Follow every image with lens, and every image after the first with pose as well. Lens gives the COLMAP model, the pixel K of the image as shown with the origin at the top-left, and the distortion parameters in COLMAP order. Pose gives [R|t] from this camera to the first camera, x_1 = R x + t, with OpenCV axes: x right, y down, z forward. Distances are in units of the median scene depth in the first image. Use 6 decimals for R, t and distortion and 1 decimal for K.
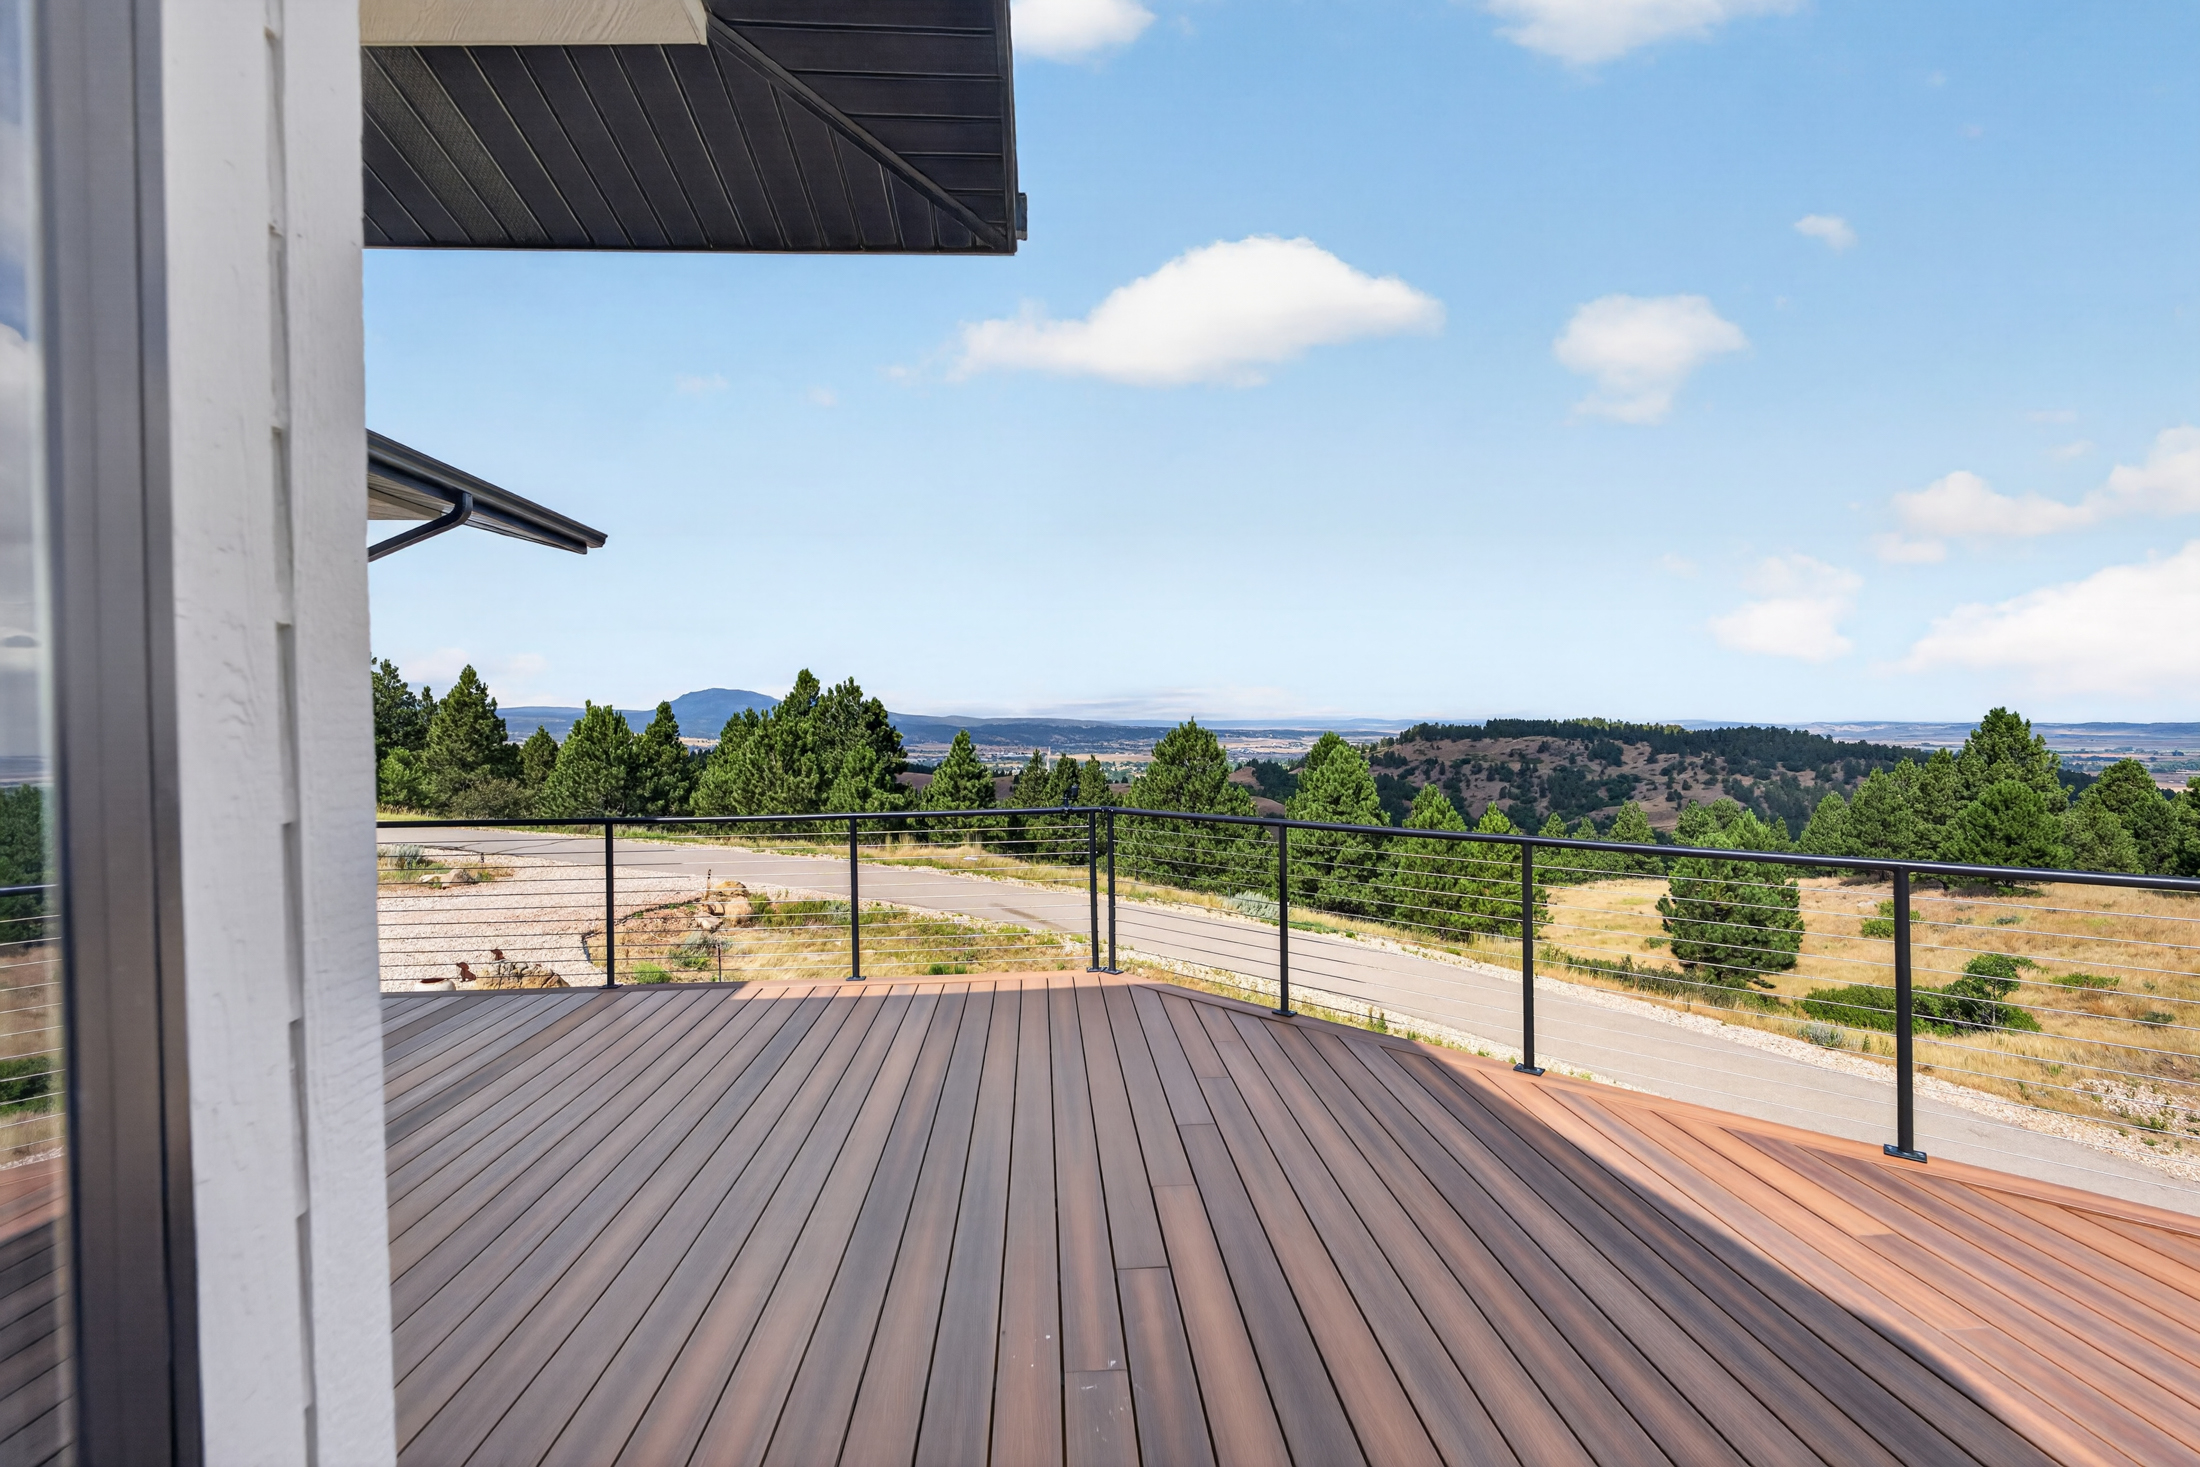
lens RADIAL K [[905.0, 0, 1088.2], [0, 905.0, 738.4], [0, 0, 1]] dist [0.000613, -0.000367]
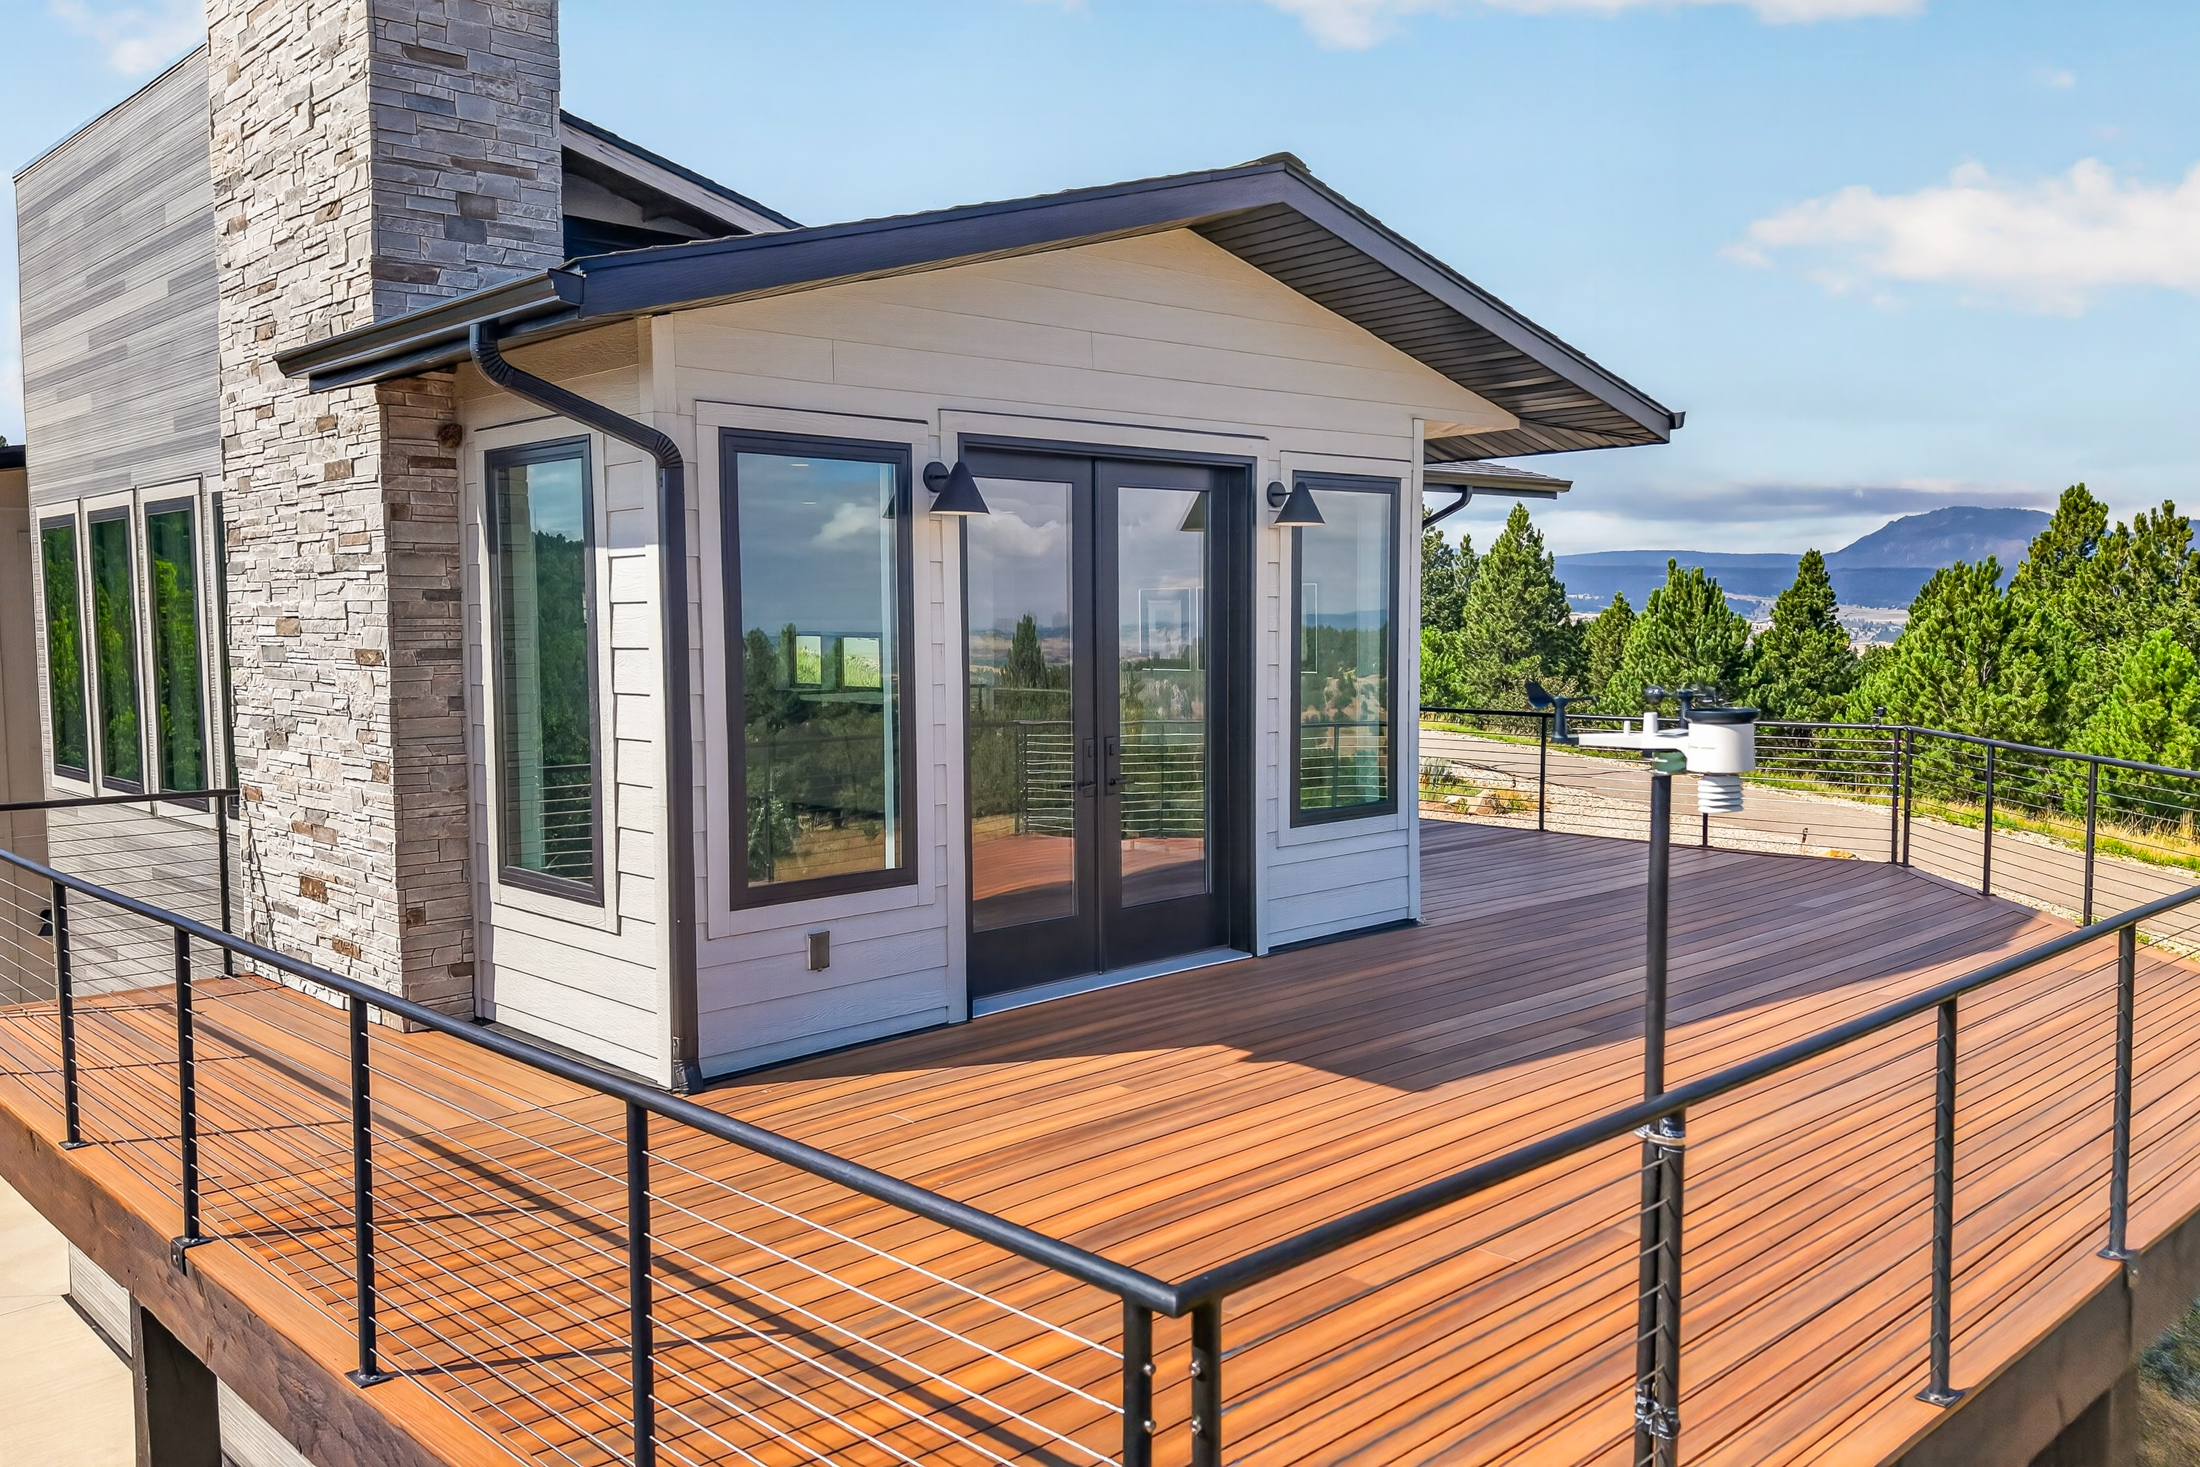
lens RADIAL K [[1738.9, 0, 1093.8], [0, 1738.9, 736.9], [0, 0, 1]] dist [0.005072, 0.000958]
pose [[0.665656, 0.064947, -0.743427, 0.076796], [-0.011336, 0.996971, 0.076946, -0.005640], [0.746173, -0.042792, 0.664376, -0.099427]]
